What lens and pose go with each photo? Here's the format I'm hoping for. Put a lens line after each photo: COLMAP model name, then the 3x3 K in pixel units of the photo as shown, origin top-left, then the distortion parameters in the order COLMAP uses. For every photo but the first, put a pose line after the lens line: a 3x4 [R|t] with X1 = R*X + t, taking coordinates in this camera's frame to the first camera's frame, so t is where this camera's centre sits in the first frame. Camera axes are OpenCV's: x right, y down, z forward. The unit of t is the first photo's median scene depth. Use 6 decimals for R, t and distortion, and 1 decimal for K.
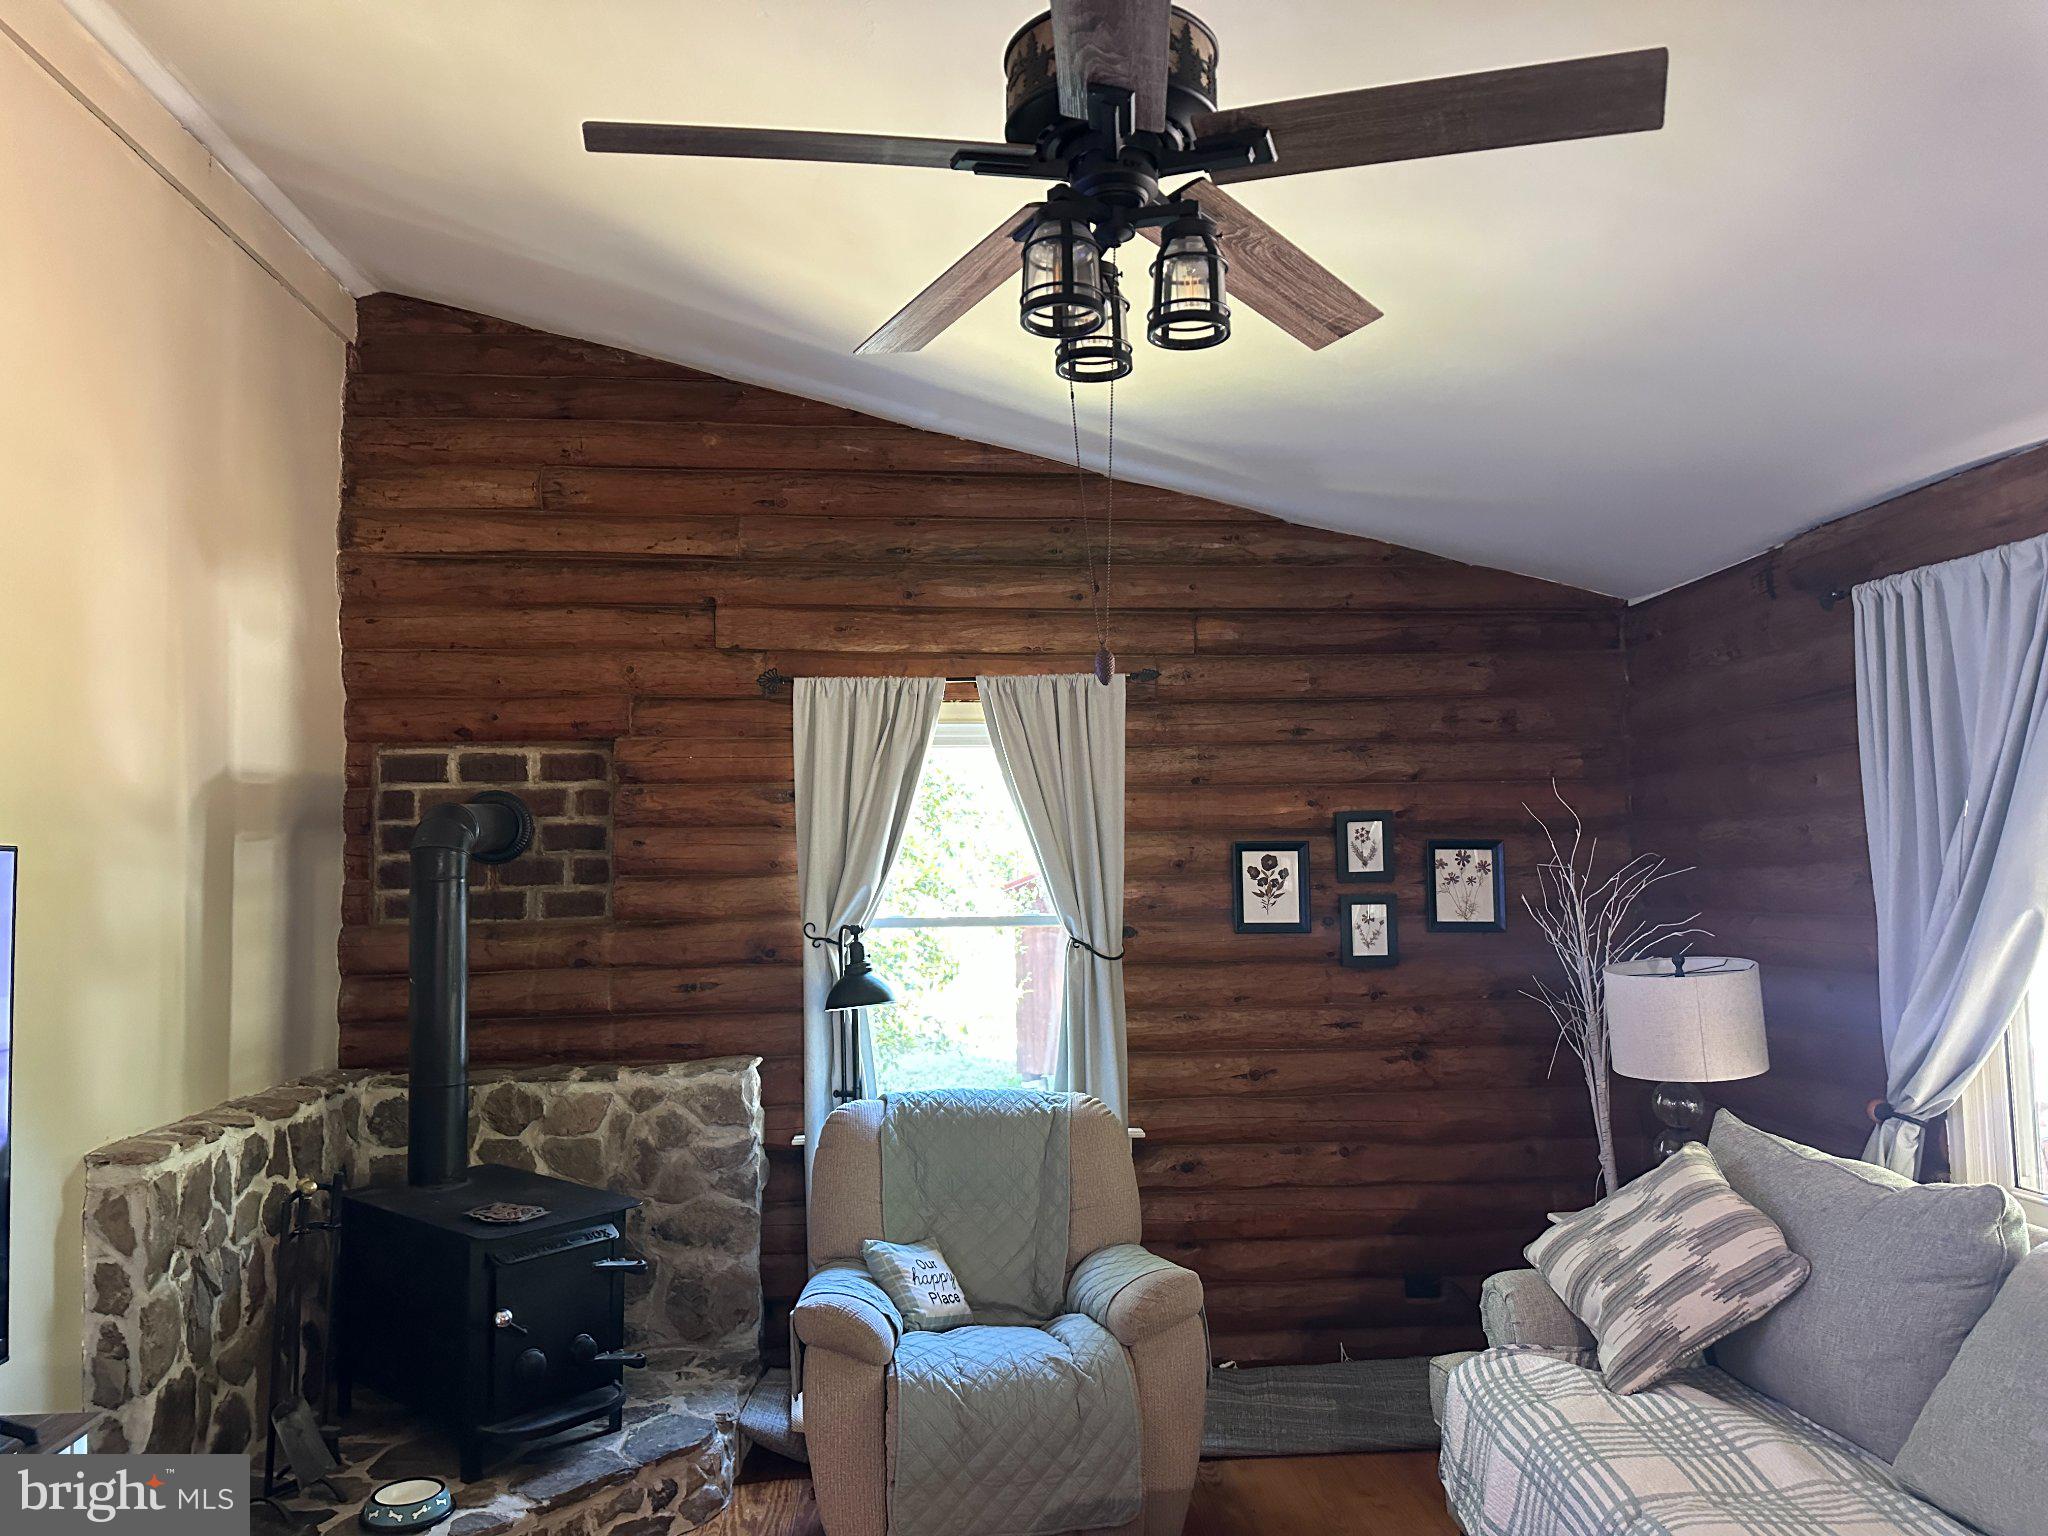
lens RADIAL K [[1432.6, 0, 1040.5], [0, 1432.6, 776.8], [0, 0, 1]] dist [0.153290, -0.198471]
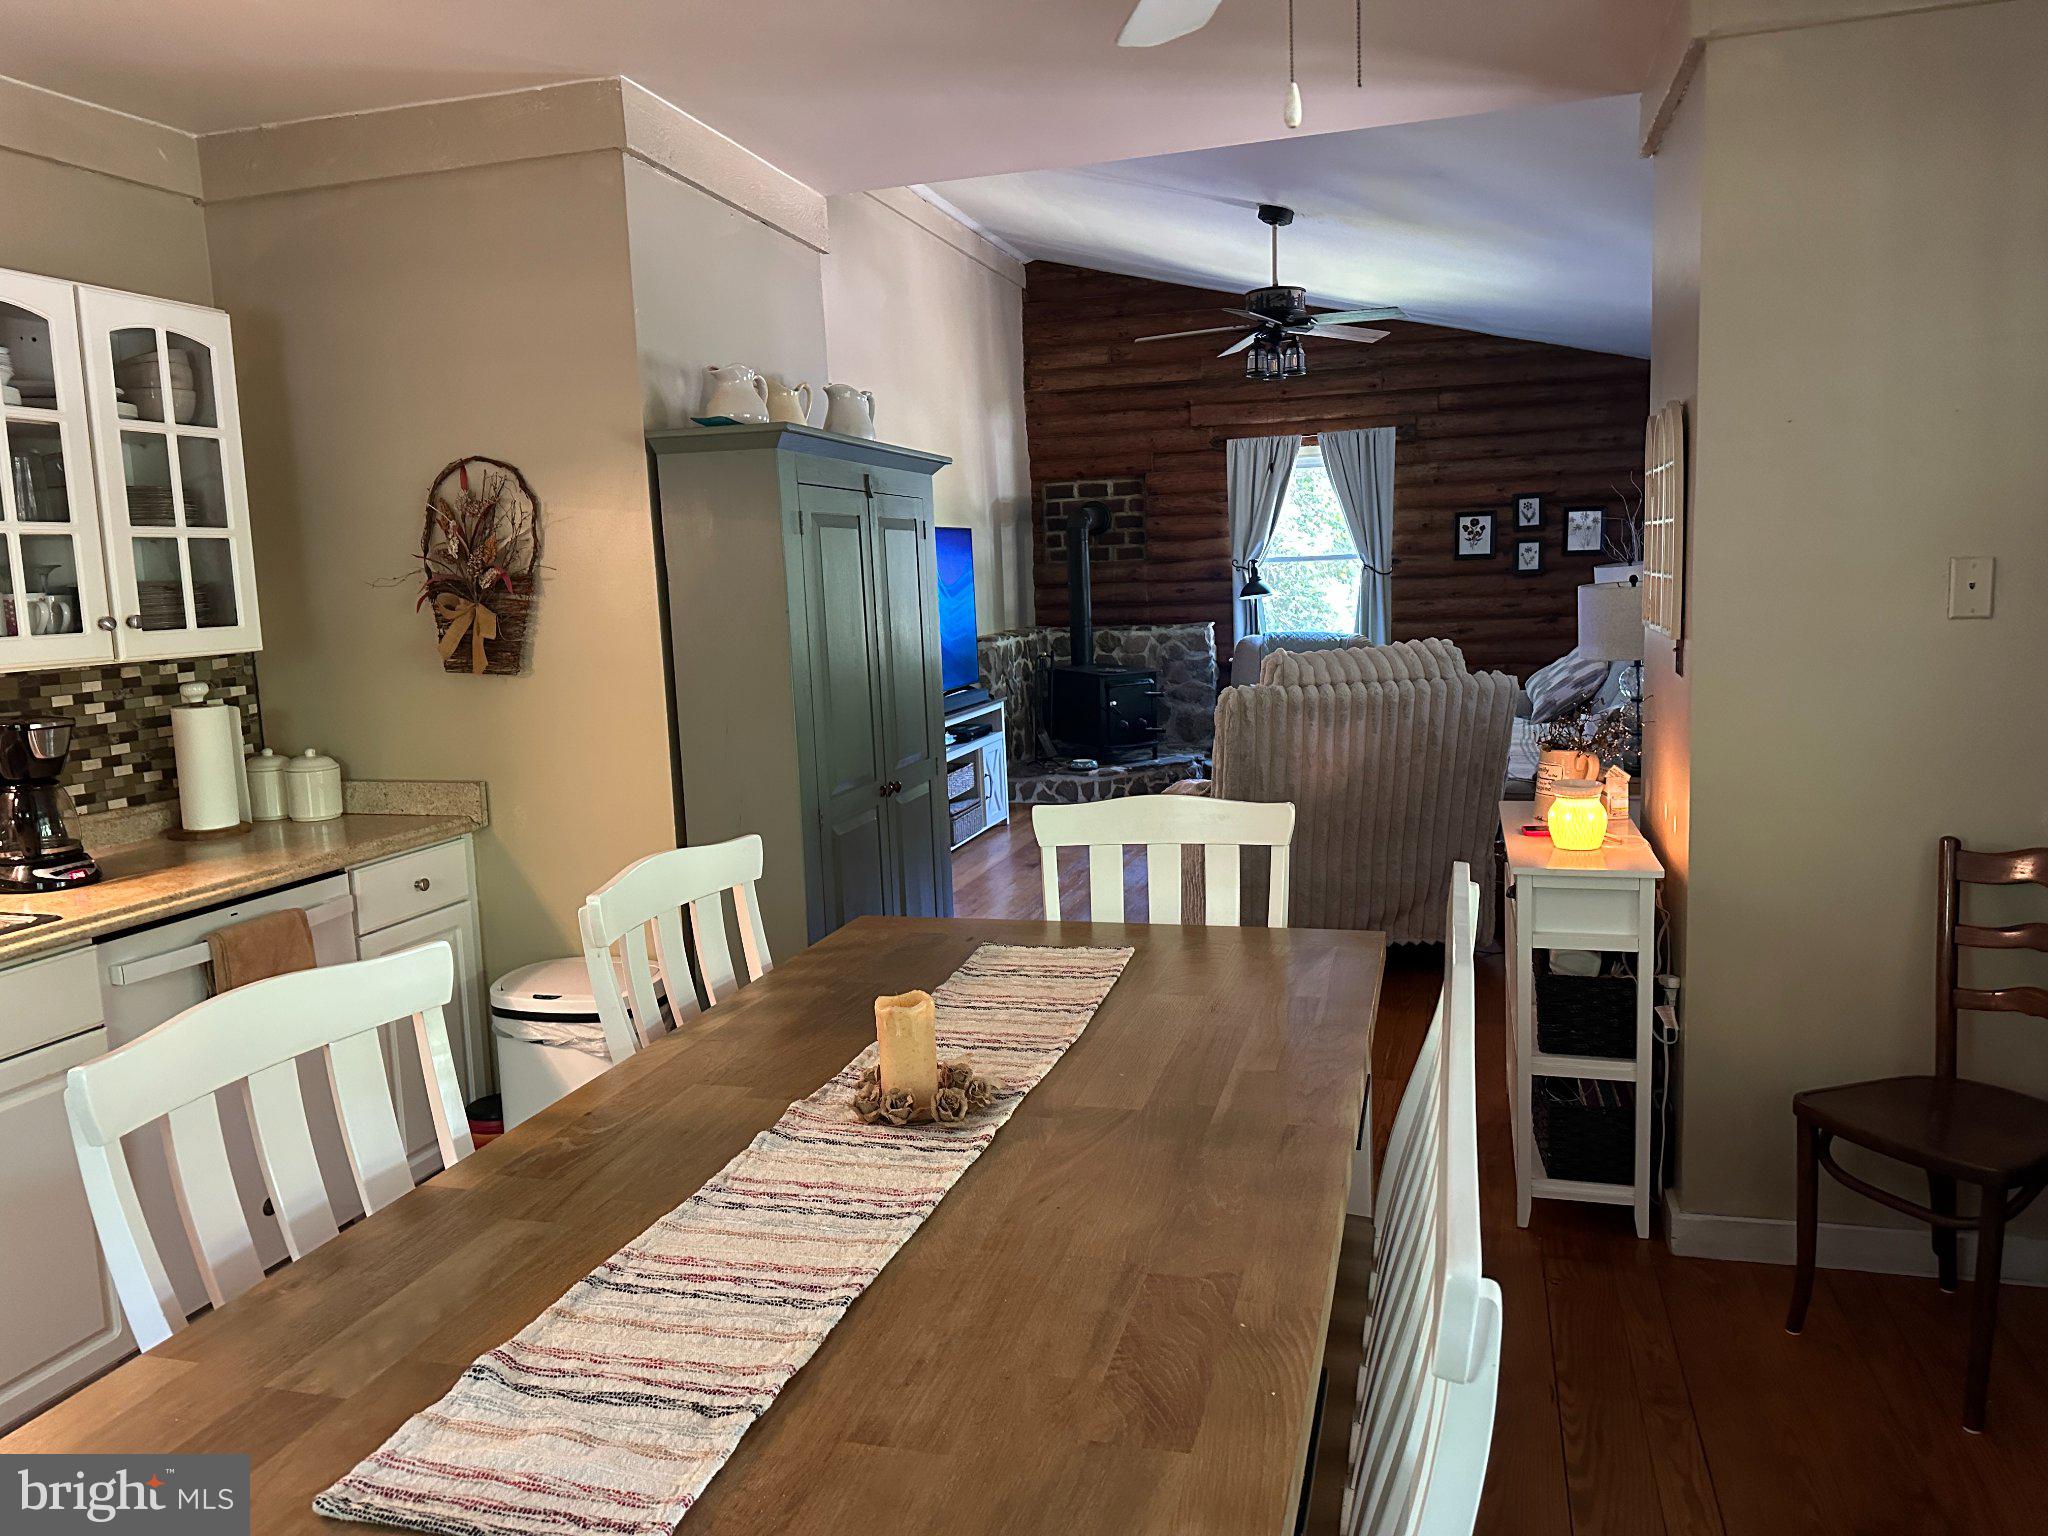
lens RADIAL K [[1431.4, 0, 1023.5], [0, 1431.4, 754.7], [0, 0, 1]] dist [0.073675, -0.080141]
pose [[0.929542, 0.027333, -0.367702, 0.324571], [0.046352, 0.980675, 0.190076, -0.031108], [0.365791, -0.193727, 0.910311, -1.058516]]
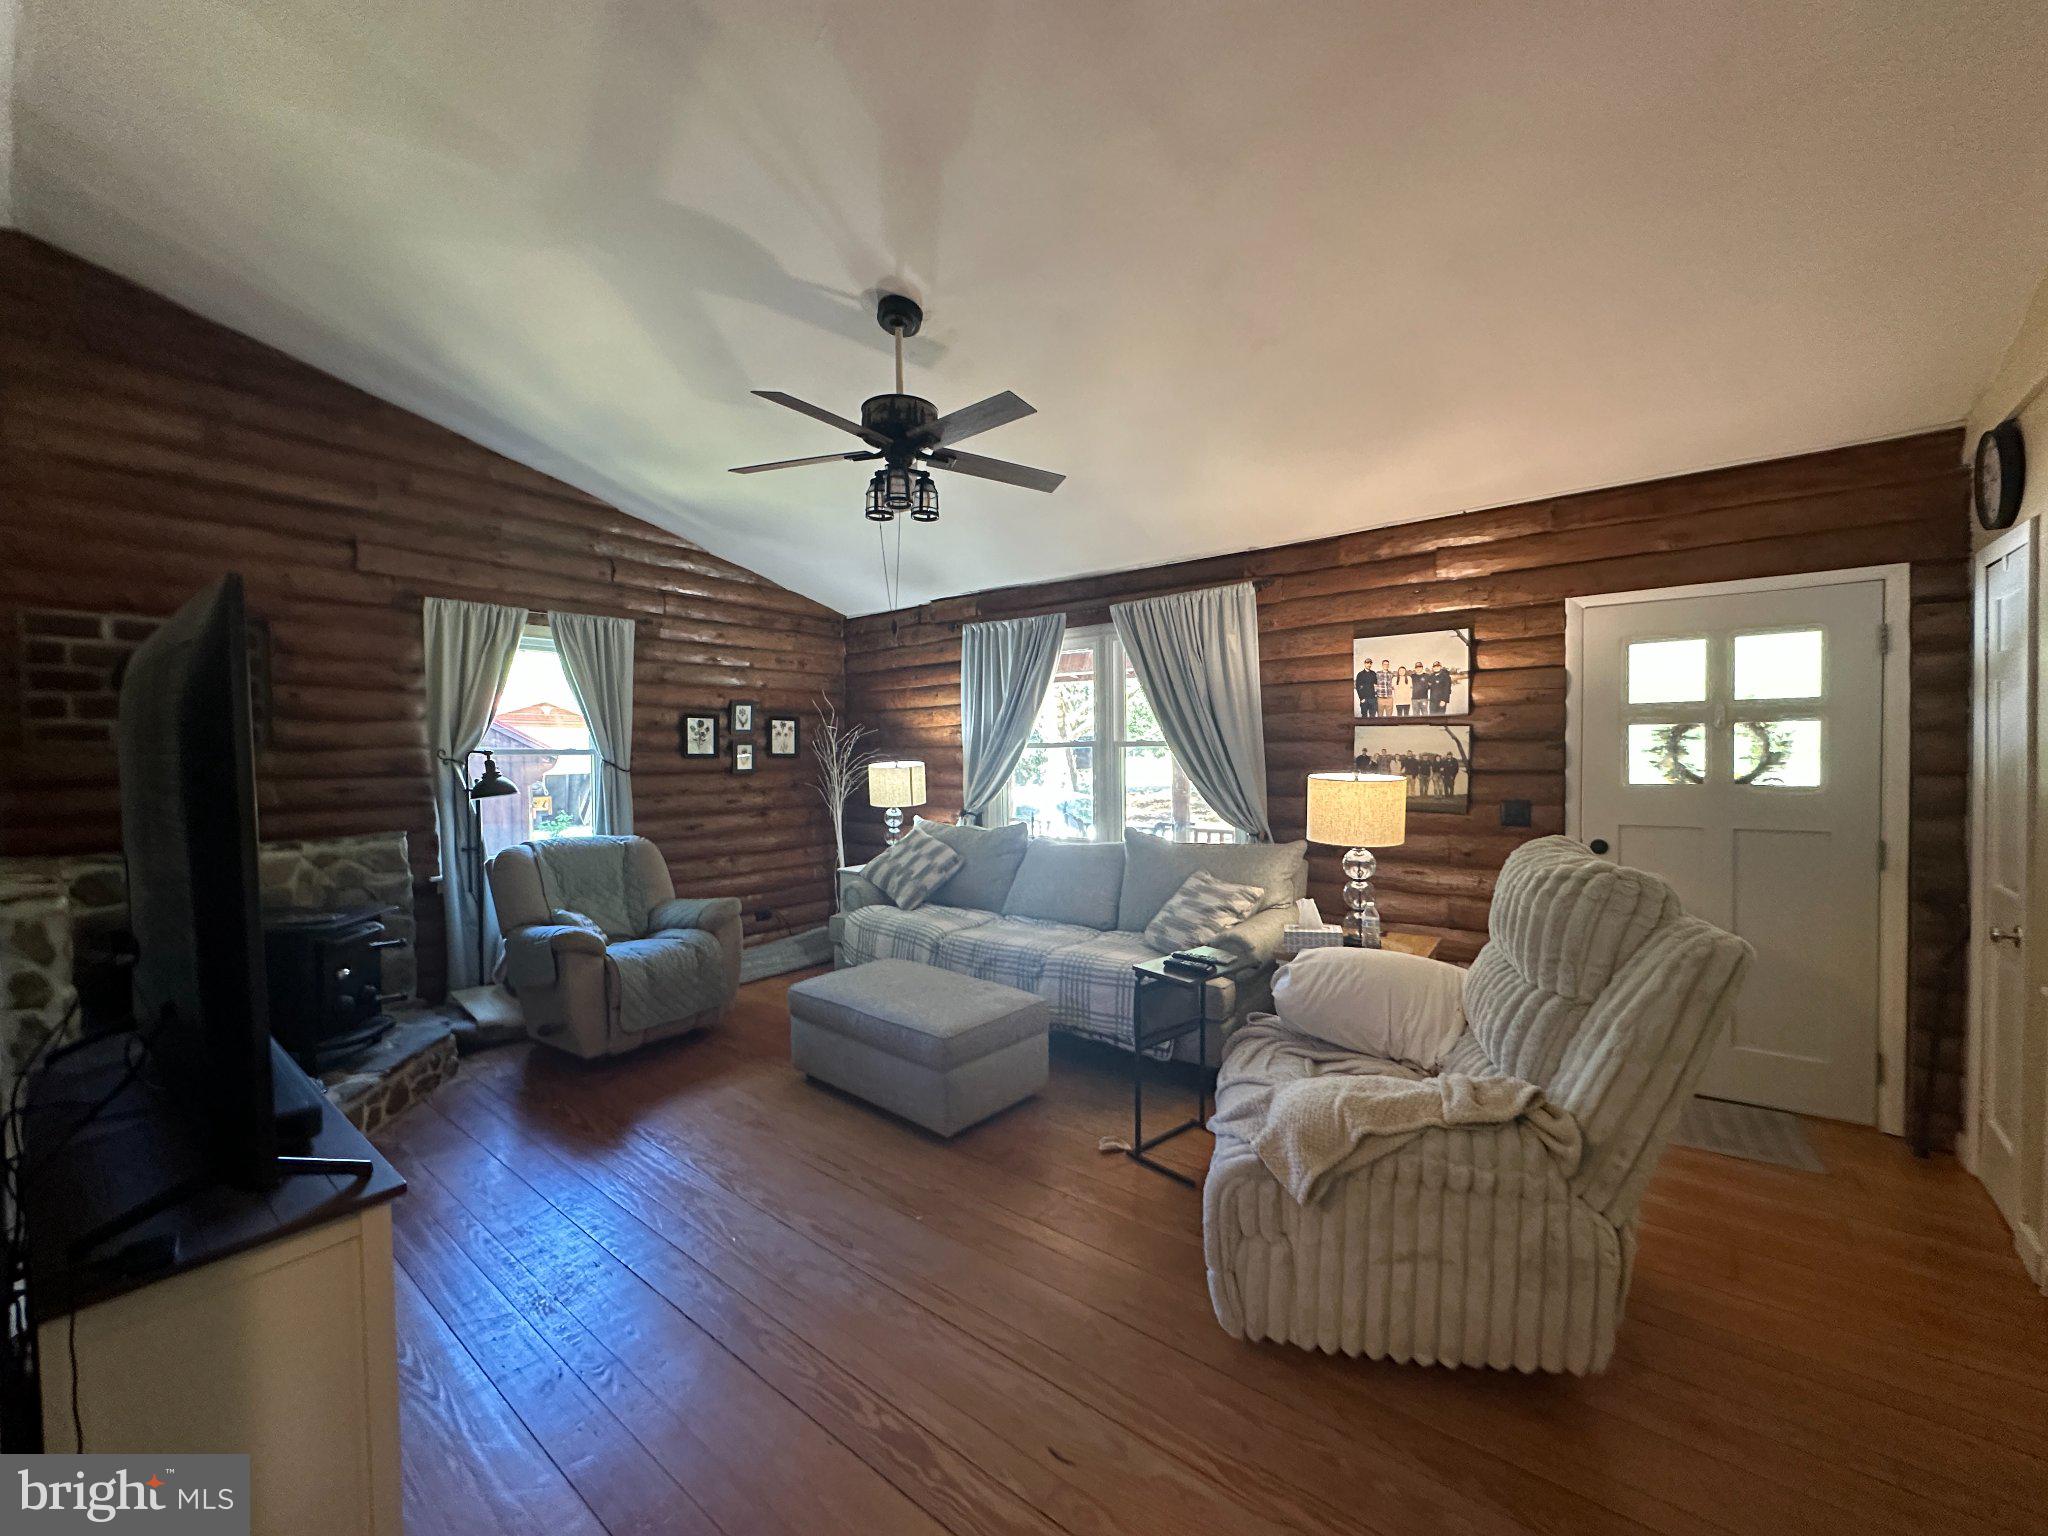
lens RADIAL K [[814.6, 0, 1024.0], [0, 814.6, 768.0], [0, 0, 1]] dist [-0.000901, -0.000262]
pose [[0.681881, -0.005373, 0.731444, -0.375812], [-0.049339, 0.997358, 0.053322, 0.039206], [-0.729798, -0.072448, 0.679814, -0.112997]]
